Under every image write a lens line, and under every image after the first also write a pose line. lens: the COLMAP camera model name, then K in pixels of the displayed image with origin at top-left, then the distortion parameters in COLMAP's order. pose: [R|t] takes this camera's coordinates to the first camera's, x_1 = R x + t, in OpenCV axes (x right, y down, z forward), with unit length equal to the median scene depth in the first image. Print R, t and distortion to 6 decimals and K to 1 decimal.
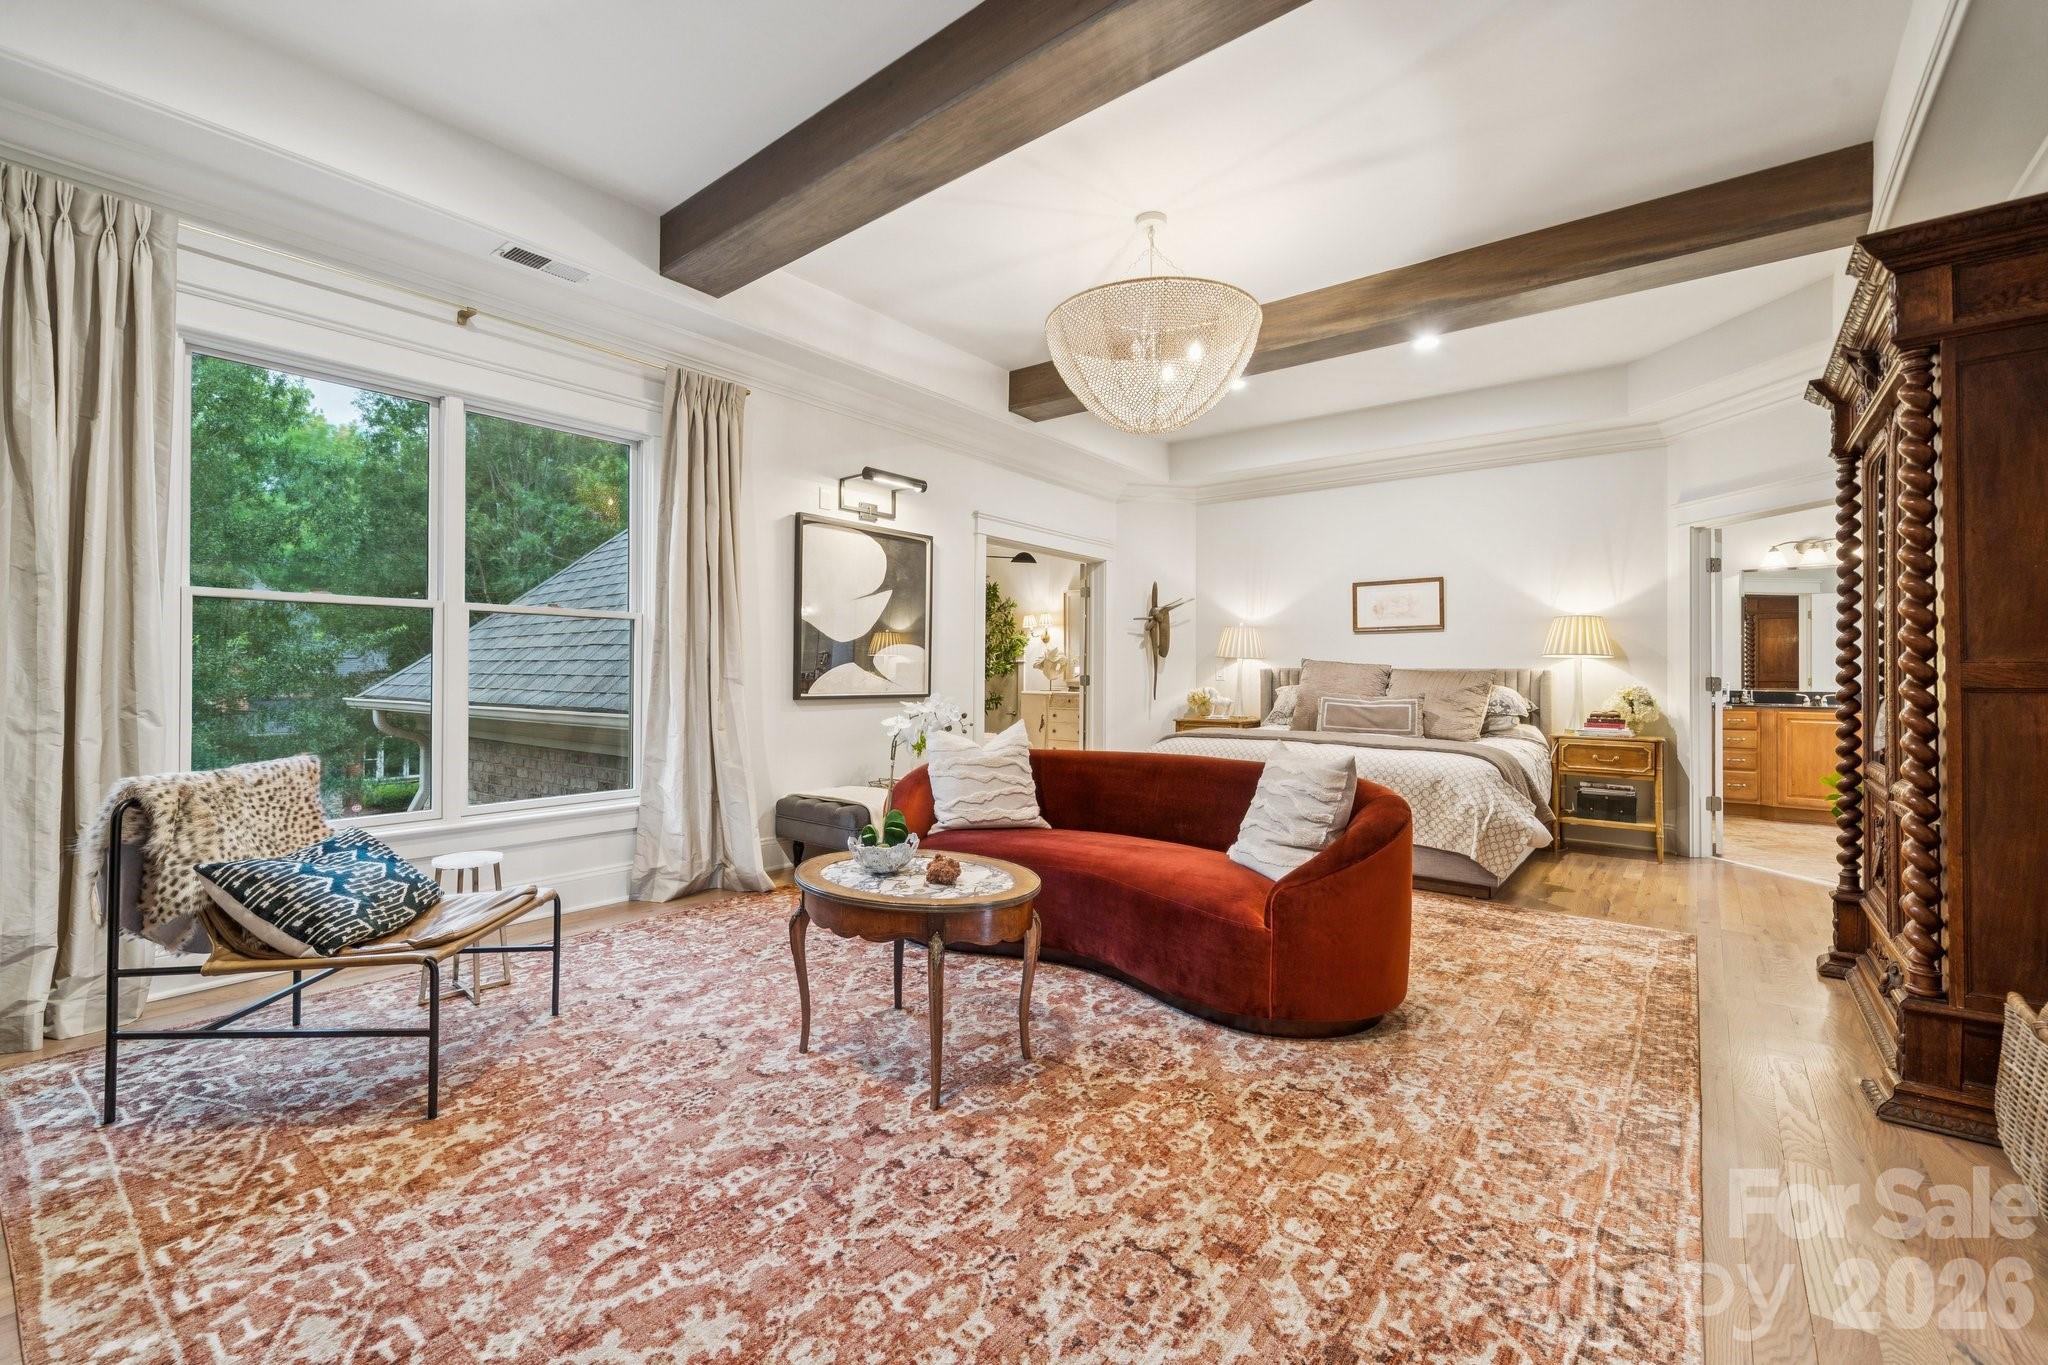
lens RADIAL K [[838.9, 0, 1026.2], [0, 838.9, 669.5], [0, 0, 1]] dist [-0.003236, -0.000054]
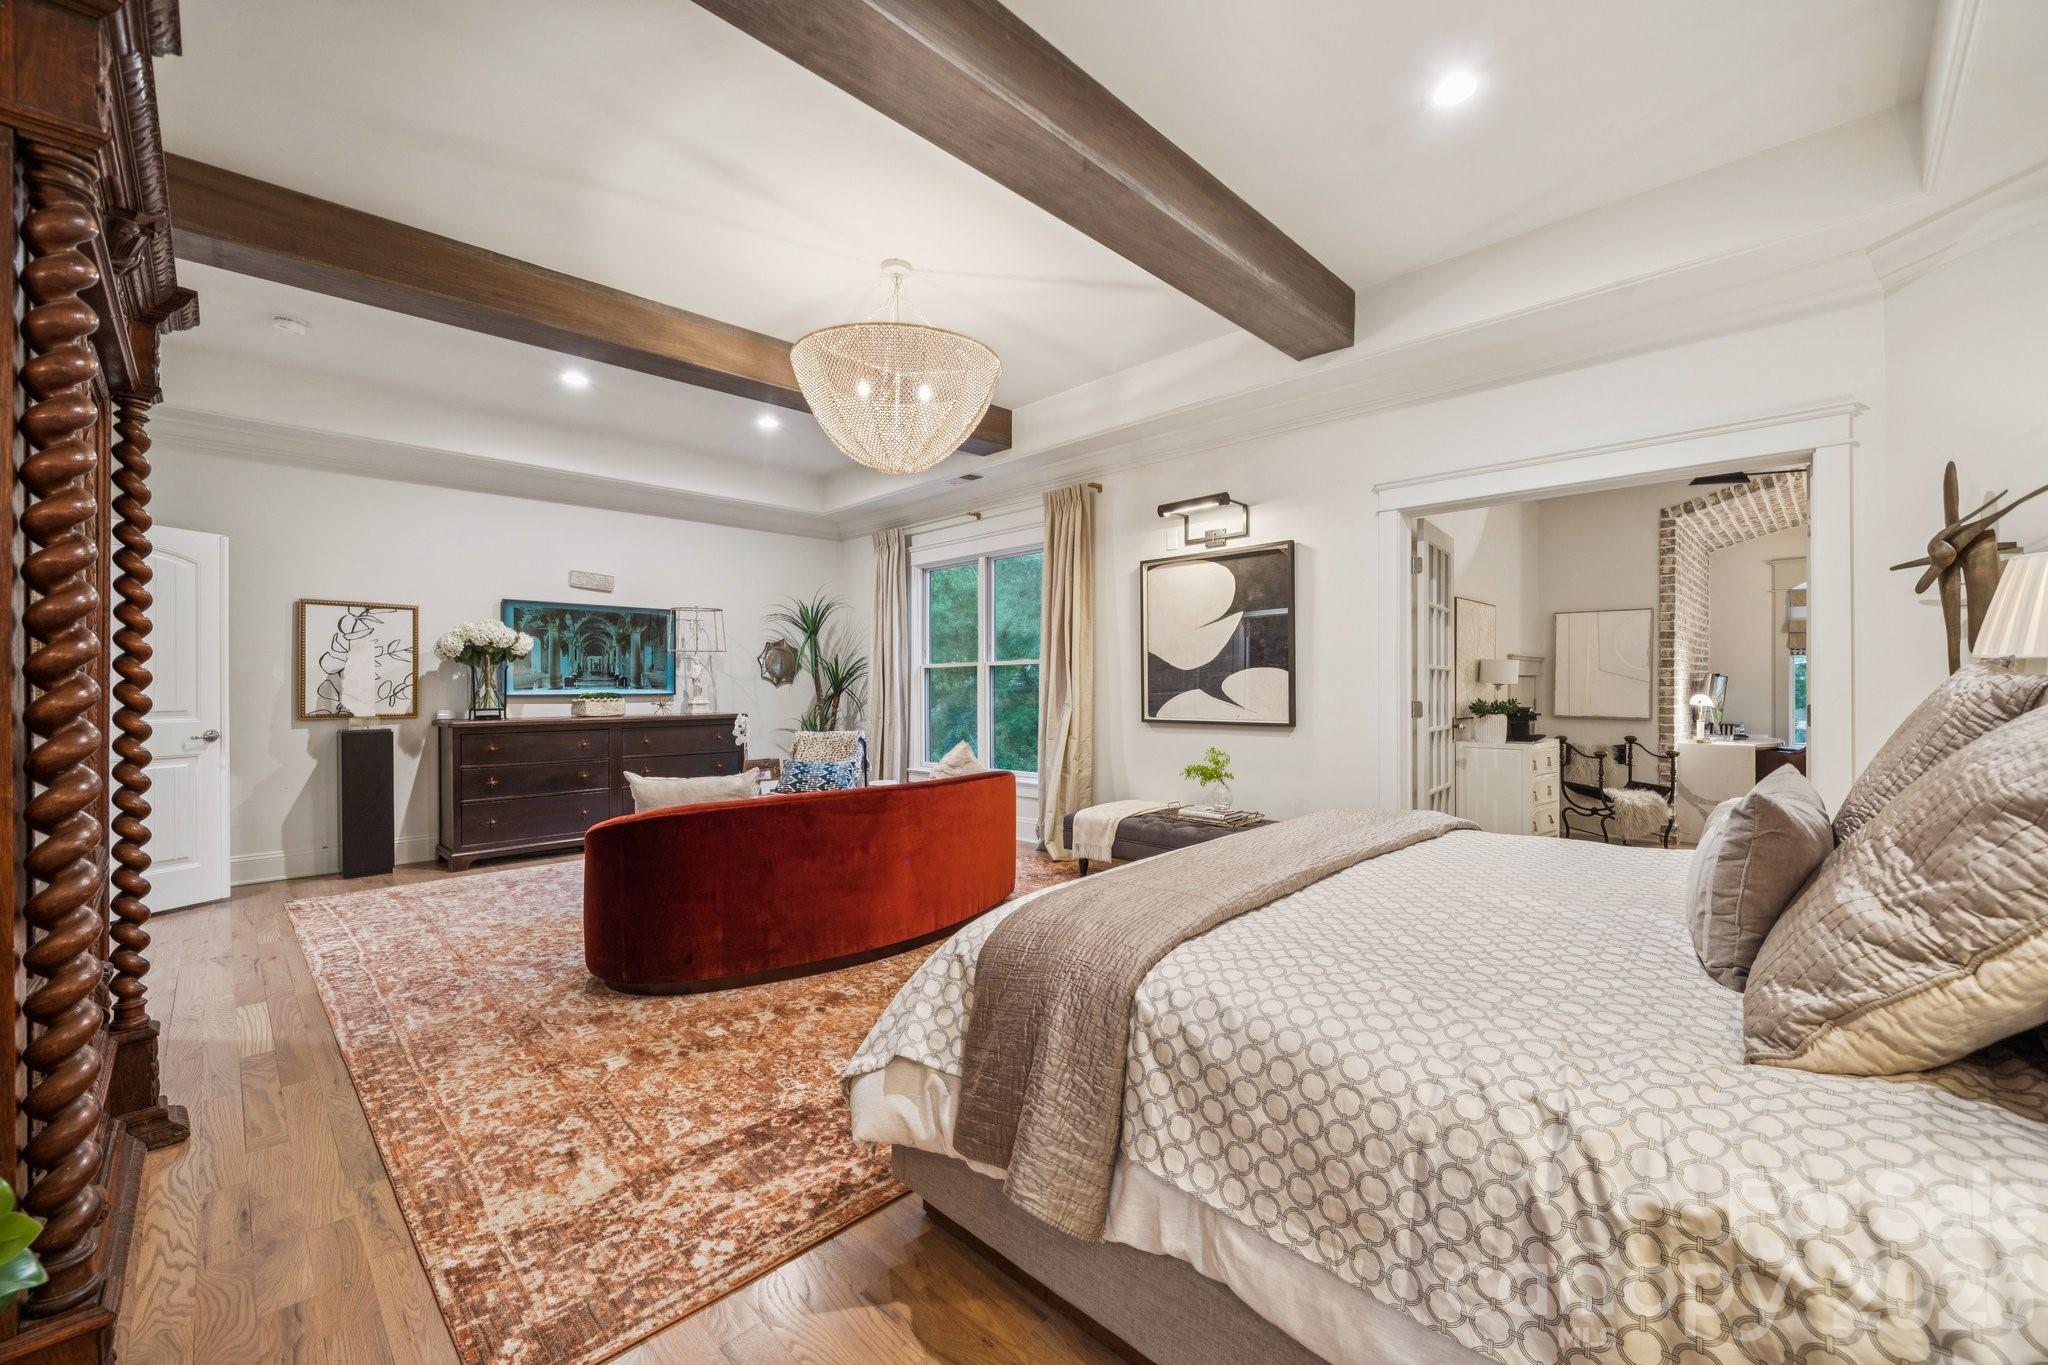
lens RADIAL K [[775.6, 0, 1022.1], [0, 775.6, 688.1], [0, 0, 1]] dist [0.000849, 0.000007]
pose [[-0.086662, -0.003012, -0.996233, 0.799749], [0.009673, 0.999946, -0.003865, -0.007973], [0.996191, -0.009972, -0.086628, 0.902928]]
